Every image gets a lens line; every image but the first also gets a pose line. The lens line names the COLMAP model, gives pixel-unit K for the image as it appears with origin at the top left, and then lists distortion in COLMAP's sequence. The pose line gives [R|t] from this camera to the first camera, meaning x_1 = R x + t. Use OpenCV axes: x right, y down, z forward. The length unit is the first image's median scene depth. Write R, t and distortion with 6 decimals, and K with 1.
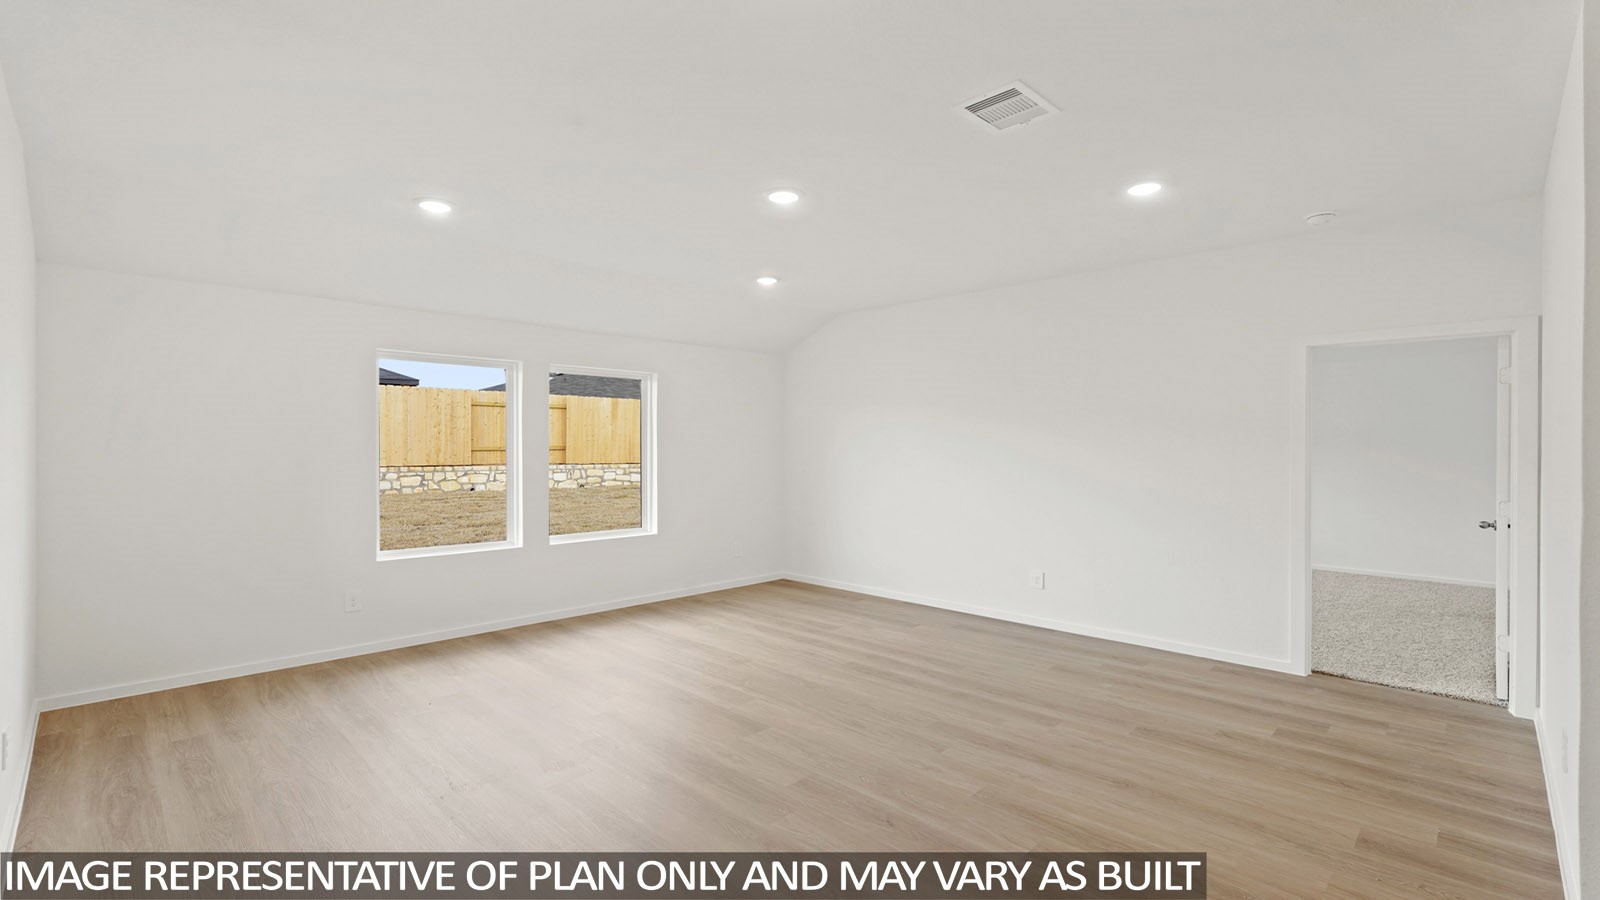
lens RADIAL K [[706.0, 0, 796.1], [0, 706.0, 459.2], [0, 0, 1]] dist [-0.000435, -0.000019]
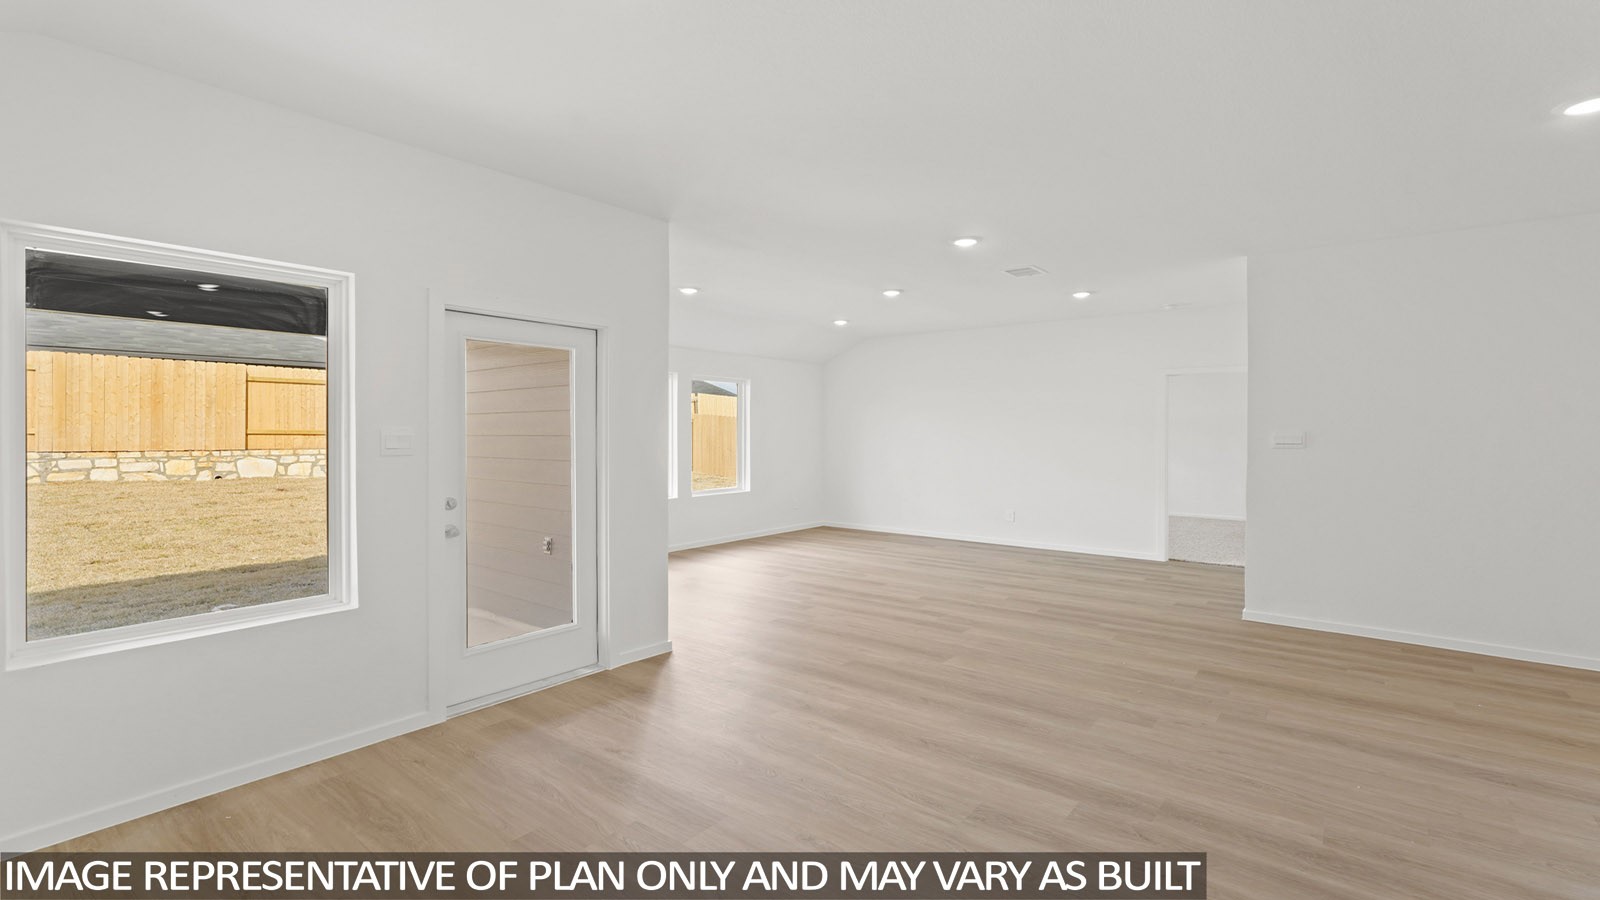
lens RADIAL K [[714.3, 0, 801.0], [0, 714.3, 440.3], [0, 0, 1]] dist [-0.001518, 0.005581]
pose [[0.993190, 0.000412, 0.116509, -0.304838], [-0.000339, 1.000000, -0.000648, 0.003593], [-0.116509, 0.000604, 0.993189, -0.522971]]
